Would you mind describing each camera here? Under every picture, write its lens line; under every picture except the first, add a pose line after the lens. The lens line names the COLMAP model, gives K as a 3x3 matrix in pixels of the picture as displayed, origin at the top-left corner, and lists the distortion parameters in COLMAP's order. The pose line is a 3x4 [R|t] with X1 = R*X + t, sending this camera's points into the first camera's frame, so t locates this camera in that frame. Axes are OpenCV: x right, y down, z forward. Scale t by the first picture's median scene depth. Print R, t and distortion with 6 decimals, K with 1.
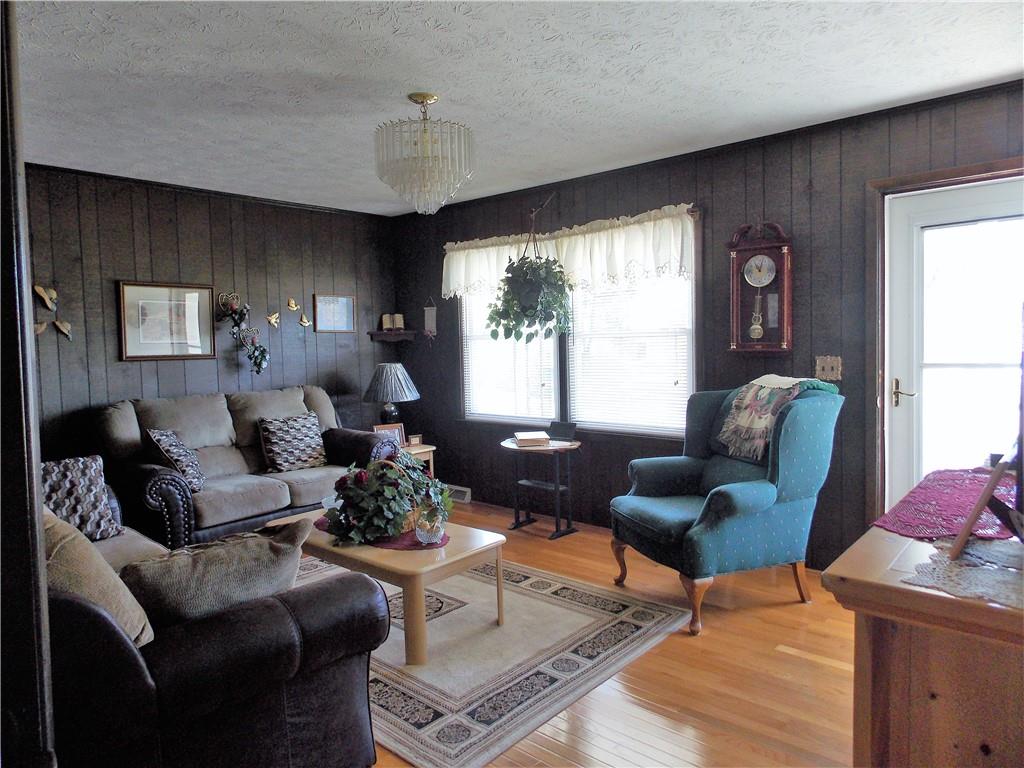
lens RADIAL K [[676.4, 0, 512.5], [0, 676.4, 379.3], [0, 0, 1]] dist [0.007282, -0.003182]
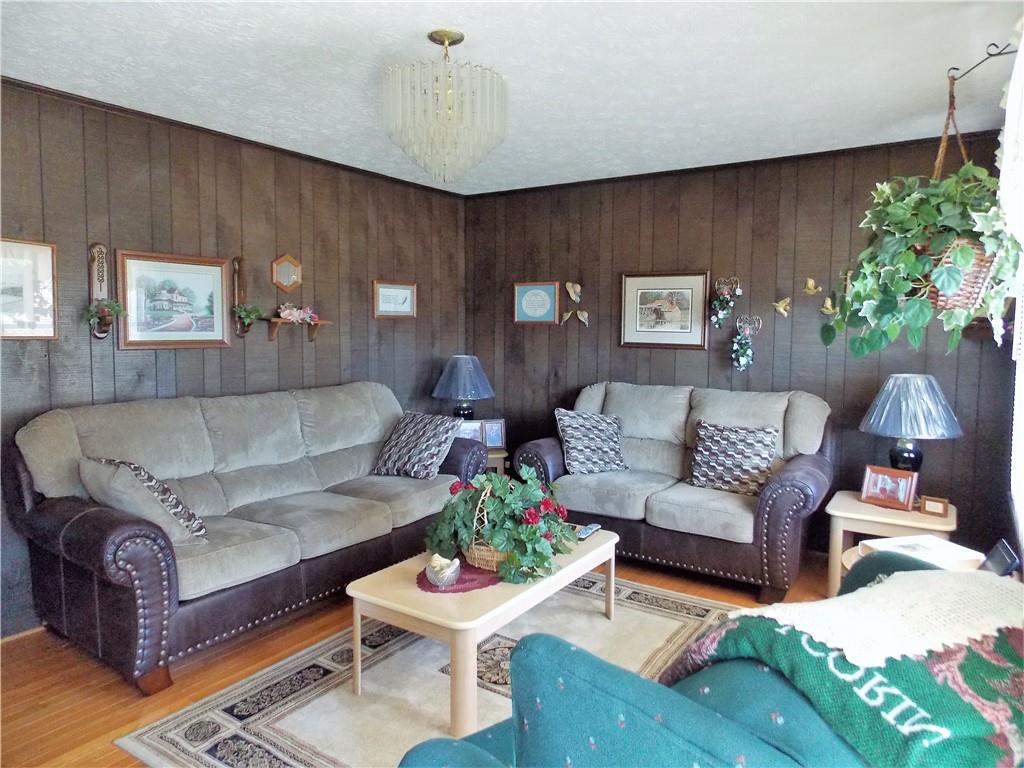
lens RADIAL K [[676.4, 0, 513.7], [0, 676.4, 381.7], [0, 0, 1]] dist [0.007282, -0.003182]
pose [[0.145902, 0.103552, -0.983865, 0.482507], [-0.076854, 0.992688, 0.093084, -0.059740], [0.986309, 0.062033, 0.152793, 0.676816]]
